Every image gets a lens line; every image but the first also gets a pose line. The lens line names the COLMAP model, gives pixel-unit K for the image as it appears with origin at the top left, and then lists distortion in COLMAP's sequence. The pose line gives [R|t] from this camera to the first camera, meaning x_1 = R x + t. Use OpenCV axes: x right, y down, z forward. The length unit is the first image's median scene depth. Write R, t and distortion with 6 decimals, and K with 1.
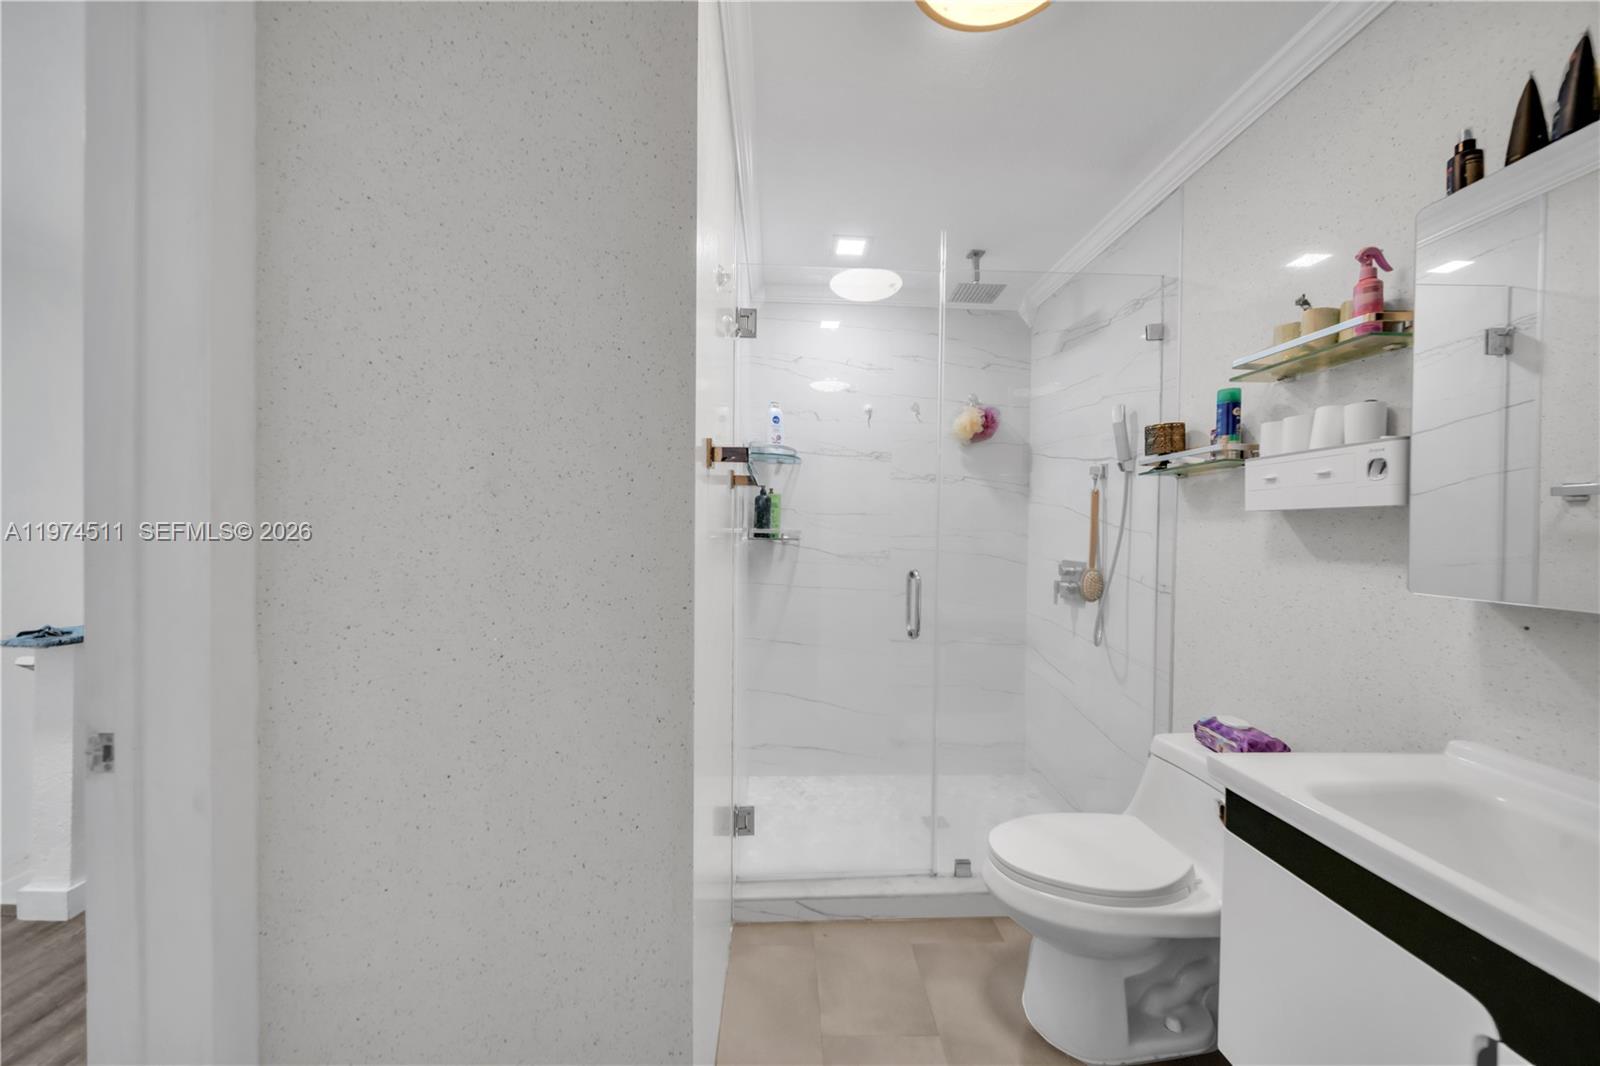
lens RADIAL K [[555.4, 0, 799.5], [0, 555.4, 536.7], [0, 0, 1]] dist [0.002296, -0.001448]
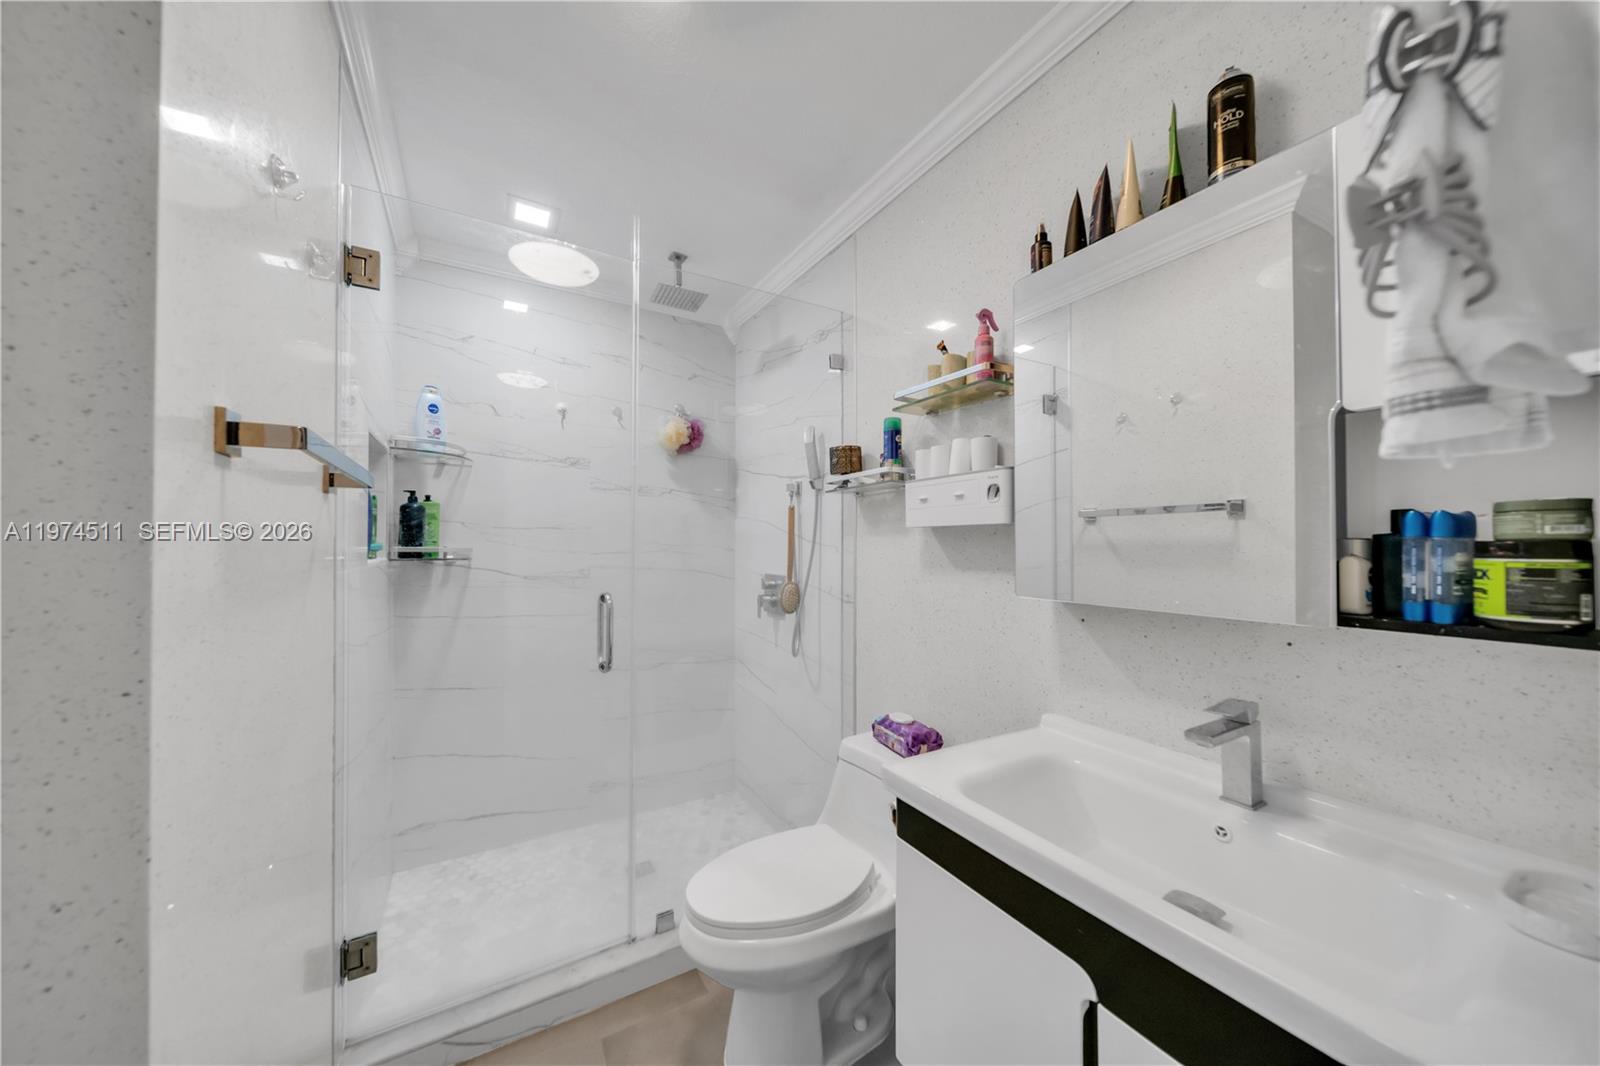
lens RADIAL K [[555.4, 0, 800.9], [0, 555.4, 535.8], [0, 0, 1]] dist [0.002296, -0.001448]
pose [[0.882511, -0.002958, 0.470282, 0.068244], [0.015226, 0.999636, -0.022285, -0.005685], [-0.470044, 0.026827, 0.882235, 0.086936]]
